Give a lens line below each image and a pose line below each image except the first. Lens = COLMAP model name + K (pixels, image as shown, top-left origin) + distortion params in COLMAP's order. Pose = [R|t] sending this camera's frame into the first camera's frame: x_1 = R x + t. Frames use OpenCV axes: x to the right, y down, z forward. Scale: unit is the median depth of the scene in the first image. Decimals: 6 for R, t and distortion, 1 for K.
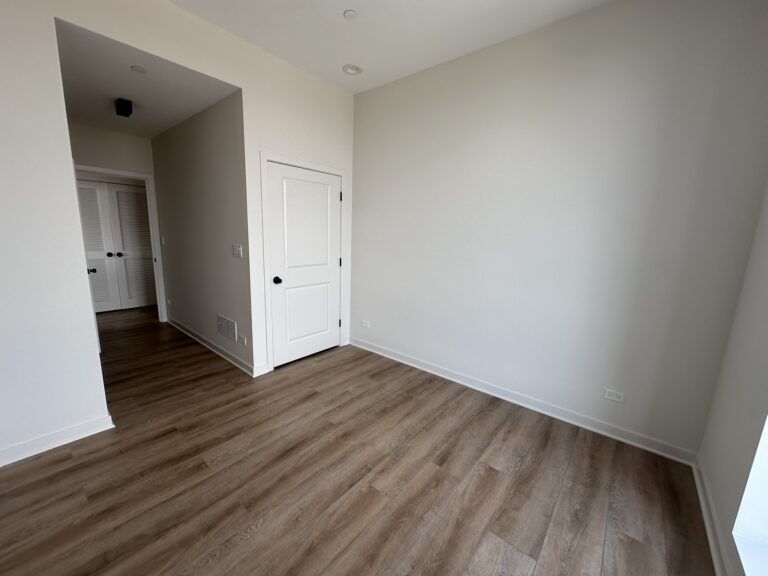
lens RADIAL K [[305.6, 0, 382.7], [0, 305.6, 288.0], [0, 0, 1]] dist [-0.005568, 0.000808]
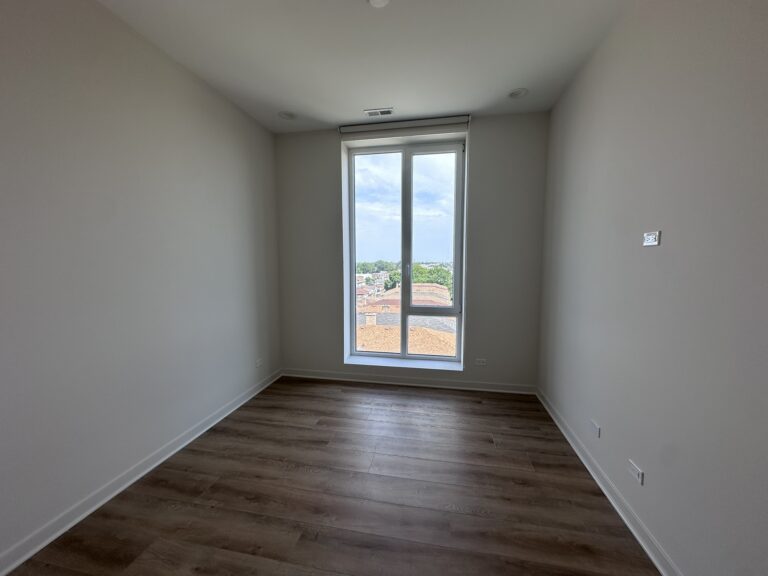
lens RADIAL K [[305.6, 0, 381.1], [0, 305.6, 287.8], [0, 0, 1]] dist [-0.005568, 0.000808]
pose [[-0.470108, -0.117346, 0.874774, -0.750226], [0.141957, 0.968166, 0.206162, -0.217641], [-0.871118, 0.221099, -0.438484, 0.953641]]
